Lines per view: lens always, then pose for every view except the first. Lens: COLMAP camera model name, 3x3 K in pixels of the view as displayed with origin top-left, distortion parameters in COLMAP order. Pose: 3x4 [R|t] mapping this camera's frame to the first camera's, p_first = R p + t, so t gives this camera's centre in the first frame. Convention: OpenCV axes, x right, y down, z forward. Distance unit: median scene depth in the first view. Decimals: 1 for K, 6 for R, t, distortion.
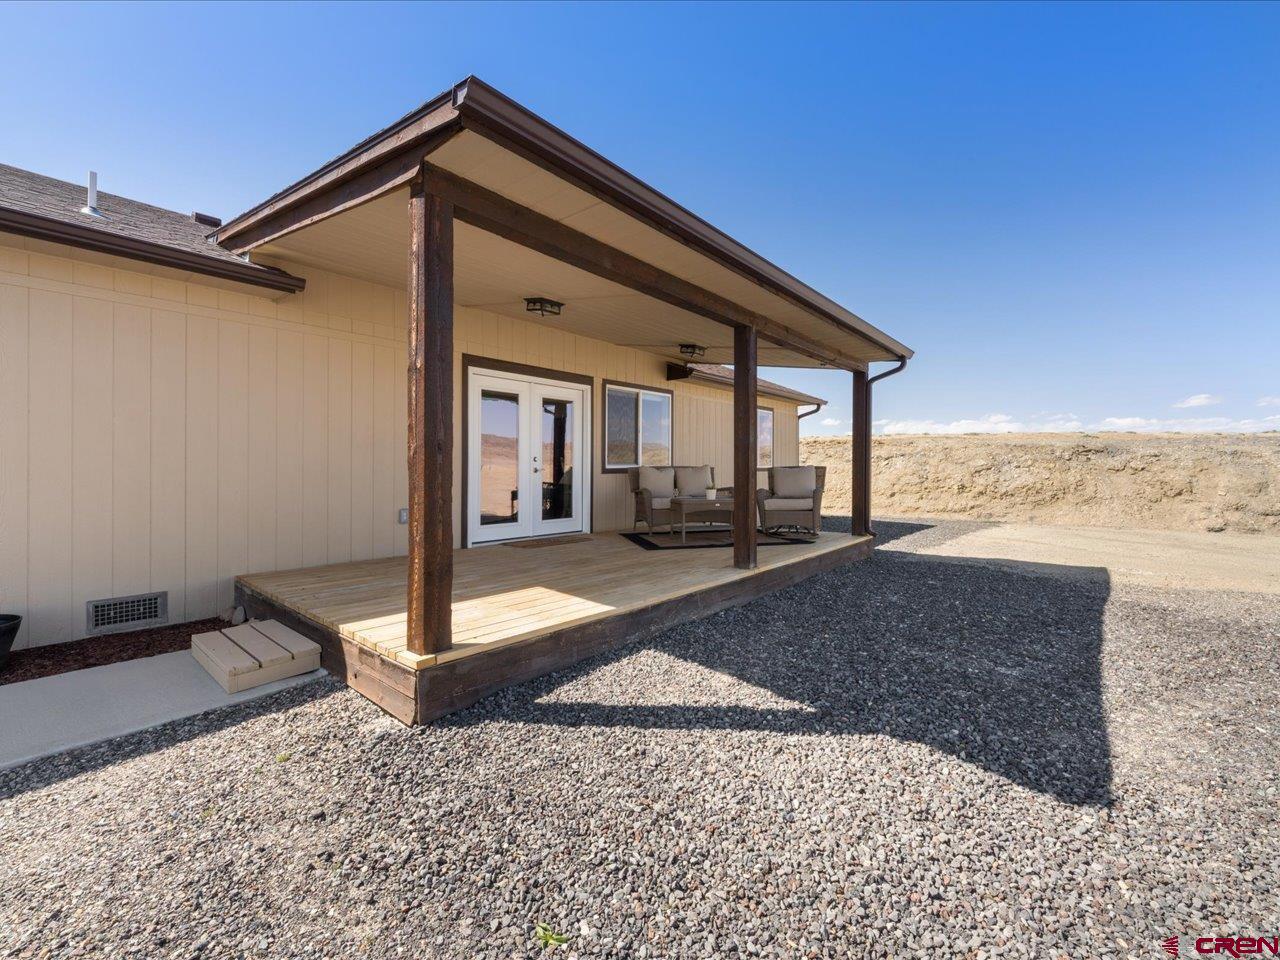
lens RADIAL K [[591.4, 0, 640.0], [0, 591.4, 480.0], [0, 0, 1]] dist [0.000564, -0.000263]
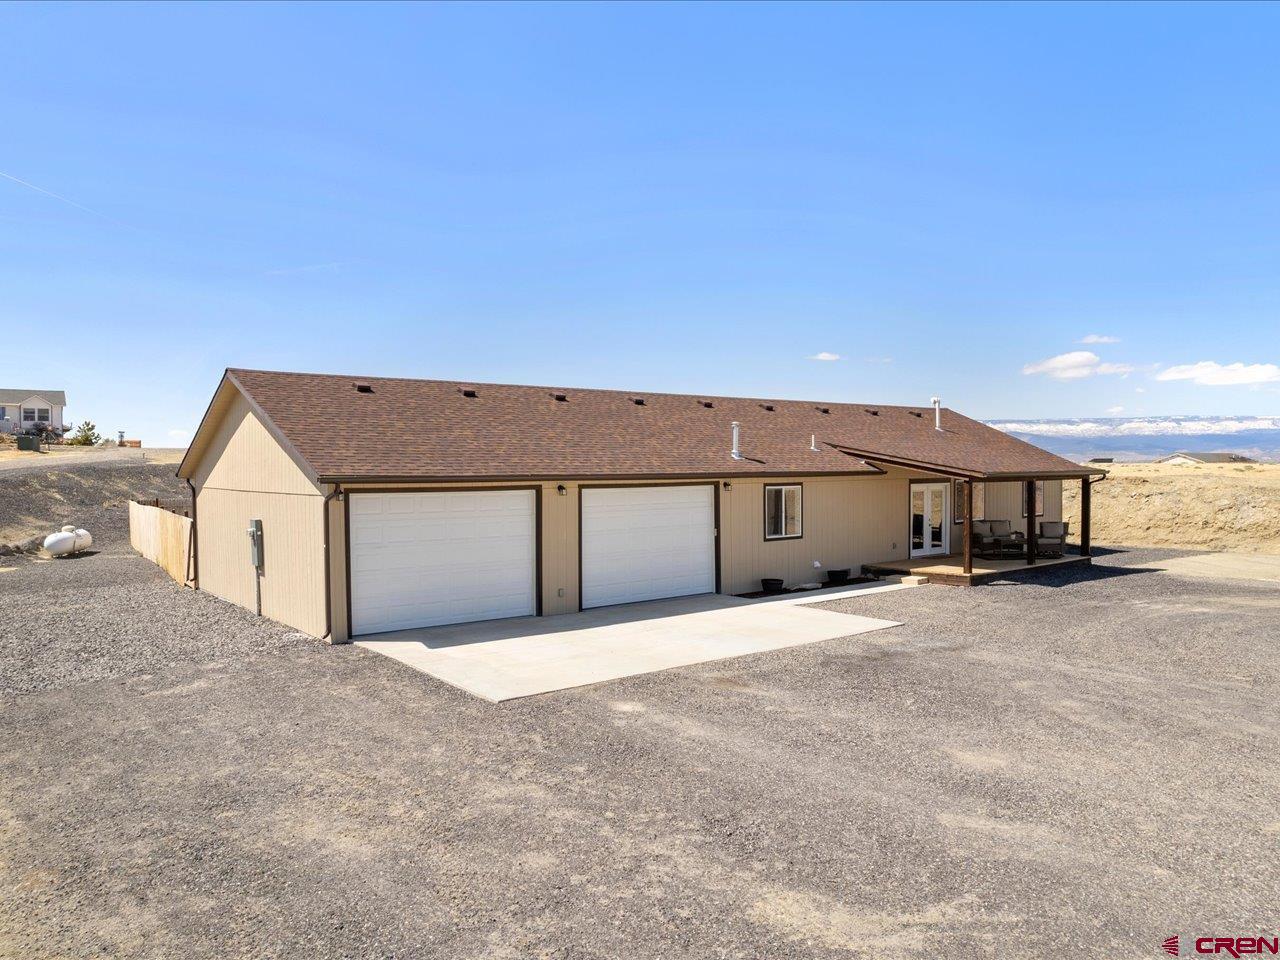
lens RADIAL K [[963.1, 0, 640.0], [0, 963.1, 480.0], [0, 0, 1]] dist [-0.094062, 0.108725]
pose [[0.983011, -0.001933, -0.183539, -0.529934], [0.001680, 0.999997, -0.001534, -0.164028], [0.183541, 0.001200, 0.983011, -2.441152]]
